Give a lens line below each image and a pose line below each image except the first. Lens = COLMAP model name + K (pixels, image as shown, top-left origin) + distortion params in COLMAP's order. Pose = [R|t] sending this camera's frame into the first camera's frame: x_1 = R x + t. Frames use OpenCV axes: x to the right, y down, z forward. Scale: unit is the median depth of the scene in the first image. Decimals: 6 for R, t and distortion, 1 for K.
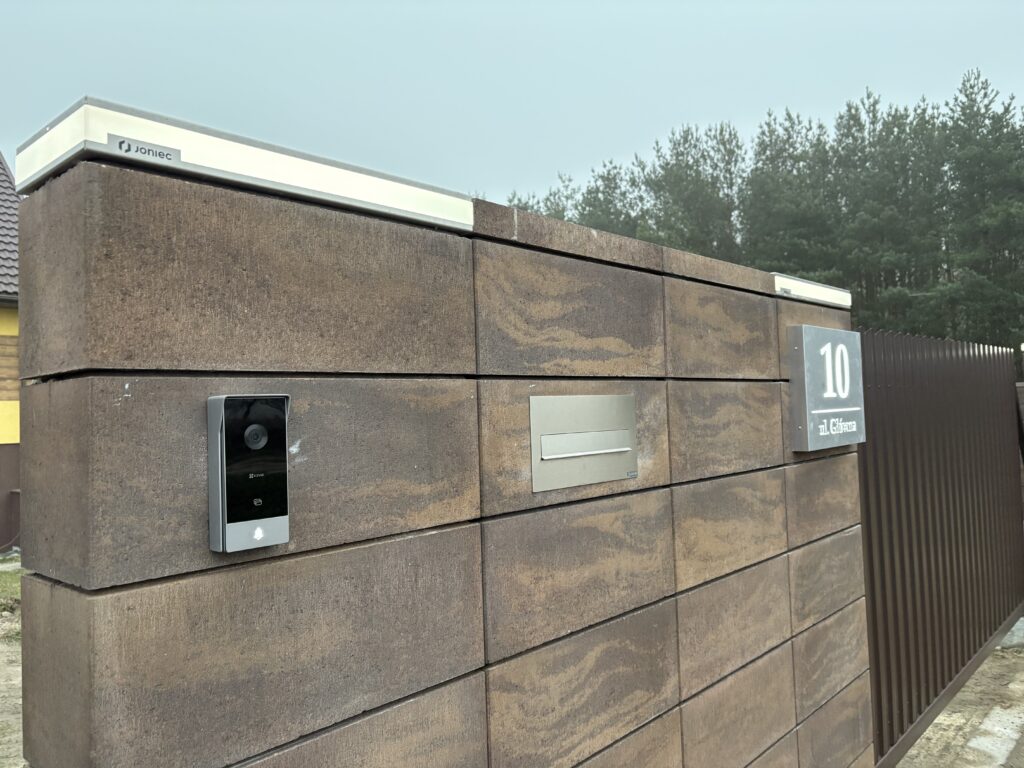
lens RADIAL K [[767.3, 0, 515.7], [0, 767.3, 376.3], [0, 0, 1]] dist [0.000450, 0.006567]
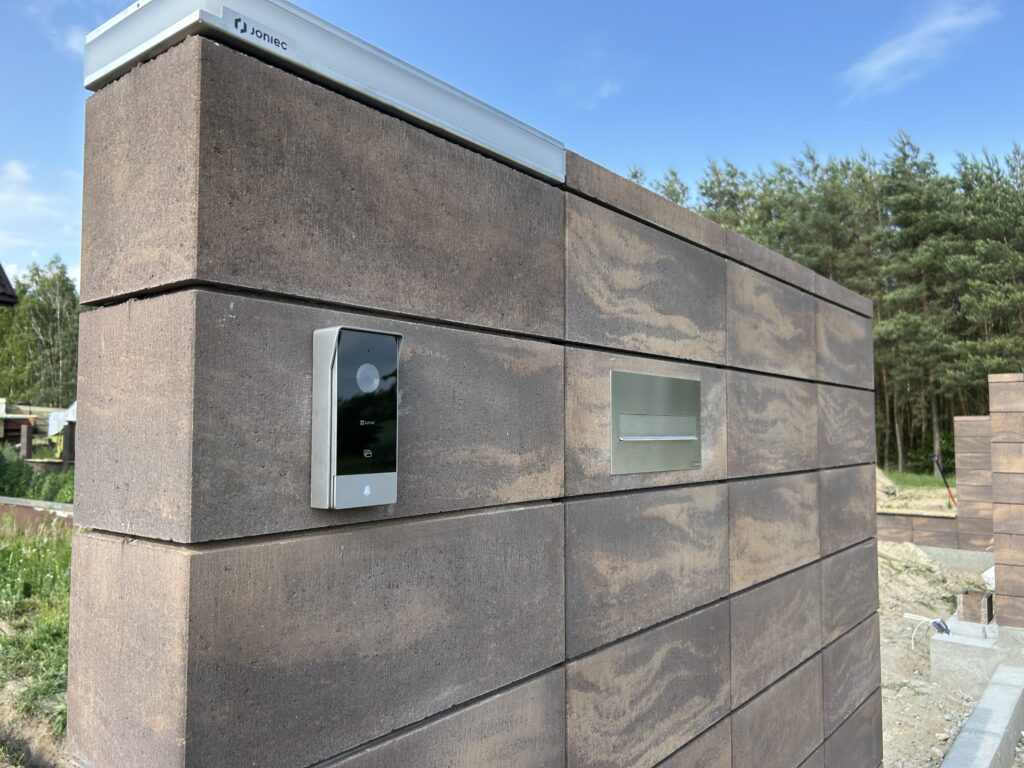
lens RADIAL K [[775.9, 0, 513.1], [0, 775.9, 388.3], [0, 0, 1]] dist [0.004670, -0.015102]
pose [[0.996779, 0.038090, 0.070572, -0.185785], [-0.037016, 0.999179, -0.016455, 0.077431], [-0.071141, 0.013789, 0.997371, 0.093218]]
